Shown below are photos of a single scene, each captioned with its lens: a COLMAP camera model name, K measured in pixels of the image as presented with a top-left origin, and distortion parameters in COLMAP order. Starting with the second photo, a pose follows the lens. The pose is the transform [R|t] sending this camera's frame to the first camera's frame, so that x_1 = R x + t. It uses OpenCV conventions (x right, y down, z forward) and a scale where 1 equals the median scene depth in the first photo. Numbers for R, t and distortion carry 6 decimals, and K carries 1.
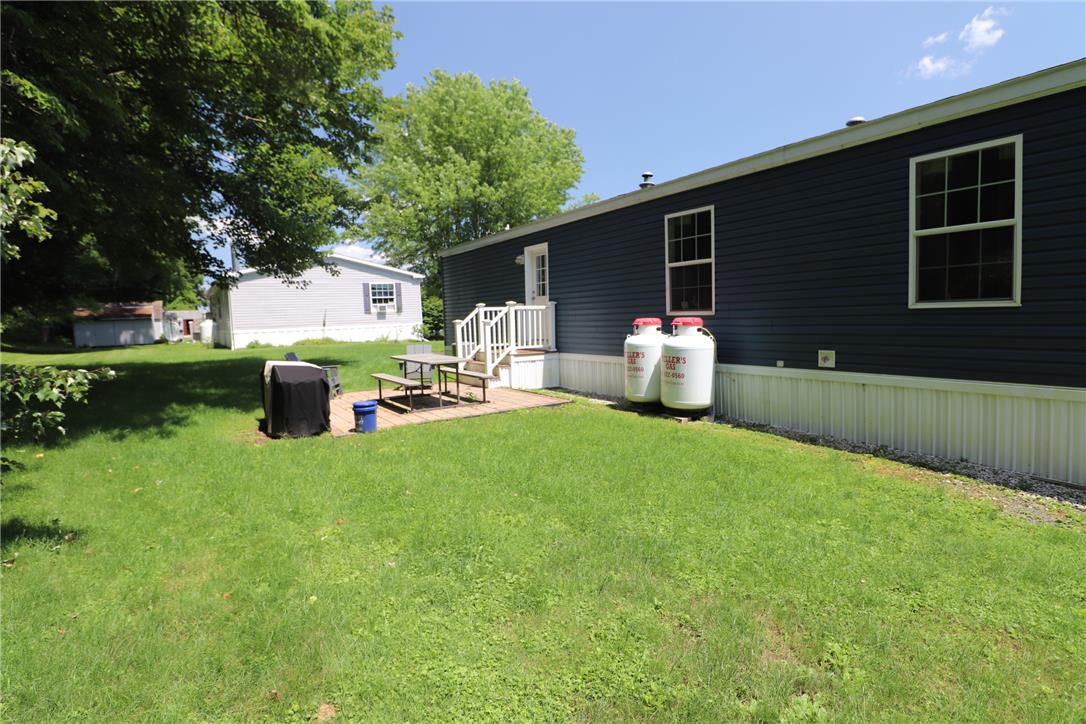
lens RADIAL K [[544.7, 0, 540.5], [0, 544.7, 356.5], [0, 0, 1]] dist [0.003782, -0.013835]
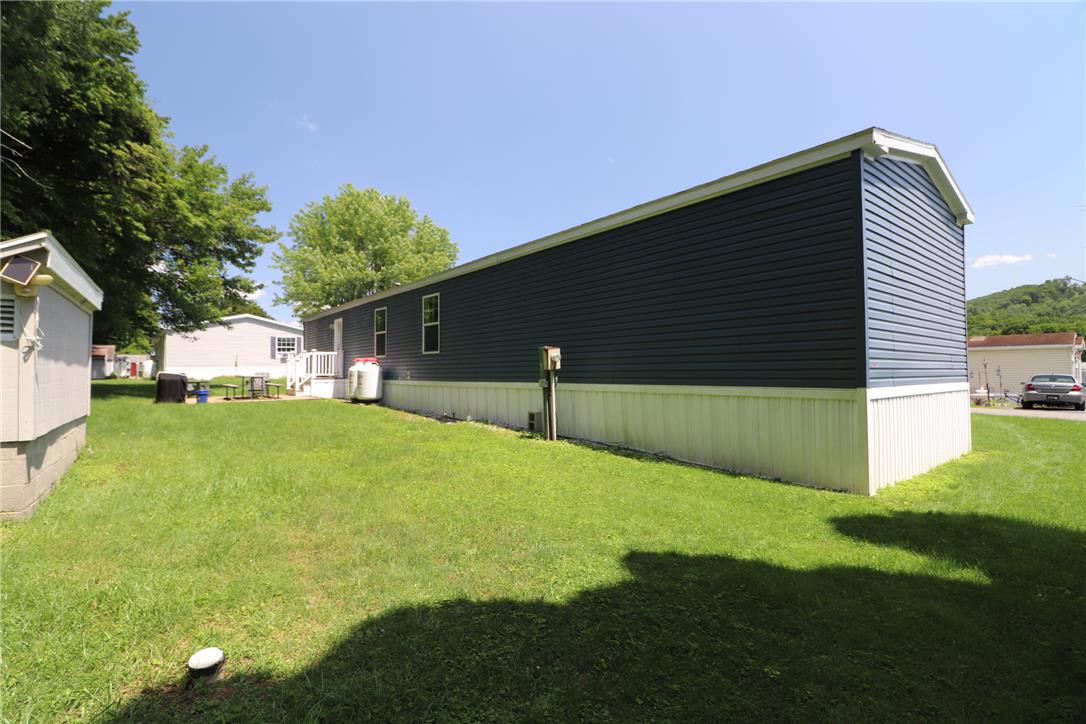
lens RADIAL K [[502.2, 0, 542.7], [0, 502.2, 354.5], [0, 0, 1]] dist [-0.004486, -0.011245]
pose [[0.994482, 0.027178, 0.101330, 0.490015], [-0.016094, 0.993951, -0.108634, 0.078854], [-0.103670, 0.106404, 0.988904, -0.680400]]
